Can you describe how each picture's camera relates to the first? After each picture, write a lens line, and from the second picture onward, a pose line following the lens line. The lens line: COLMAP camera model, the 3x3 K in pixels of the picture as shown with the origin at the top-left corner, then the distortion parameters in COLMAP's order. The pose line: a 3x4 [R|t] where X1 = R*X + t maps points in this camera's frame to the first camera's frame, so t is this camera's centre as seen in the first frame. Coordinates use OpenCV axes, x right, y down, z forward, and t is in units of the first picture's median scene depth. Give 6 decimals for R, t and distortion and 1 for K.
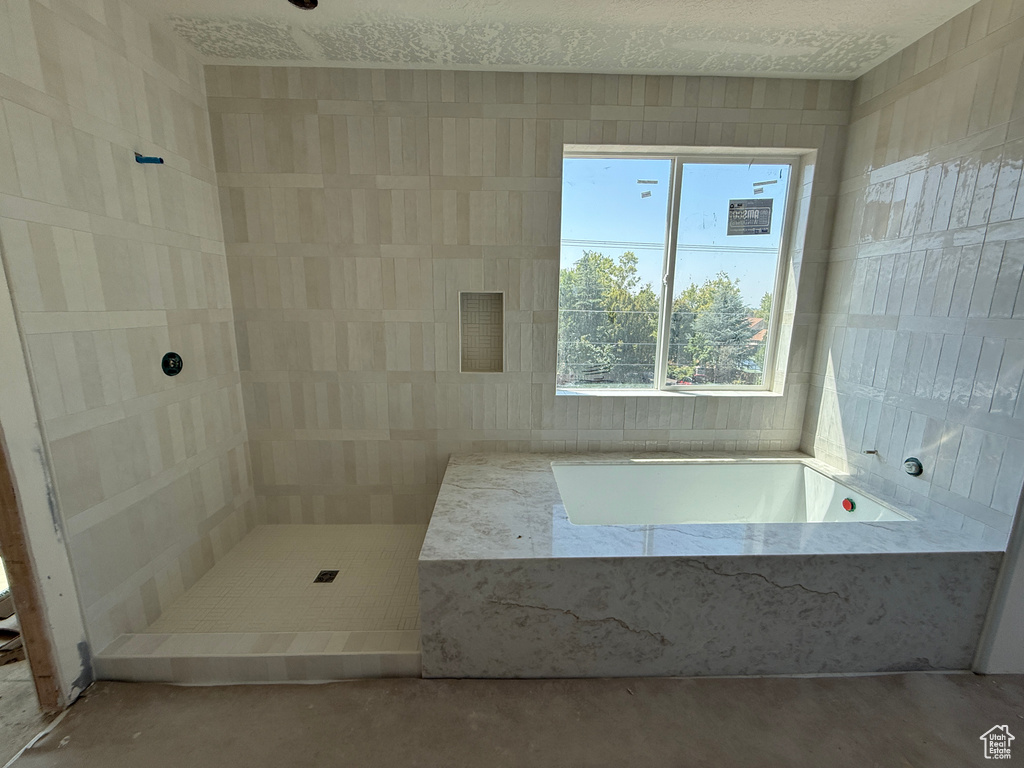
lens RADIAL K [[405.7, 0, 509.5], [0, 405.7, 381.9], [0, 0, 1]] dist [0.000791, -0.000077]
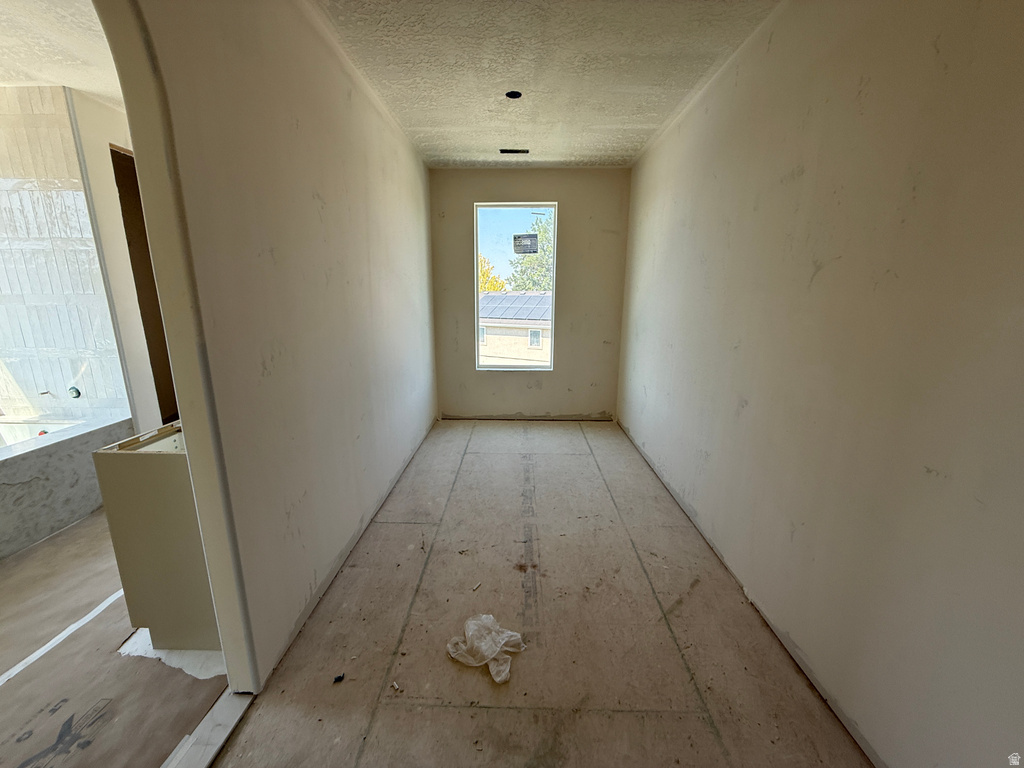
lens RADIAL K [[405.7, 0, 510.7], [0, 405.7, 384.4], [0, 0, 1]] dist [0.000791, -0.000077]
pose [[0.054700, -0.223905, 0.973075, -0.472609], [0.189796, 0.959098, 0.210020, 0.194662], [-0.980299, 0.173197, 0.094959, -0.895598]]
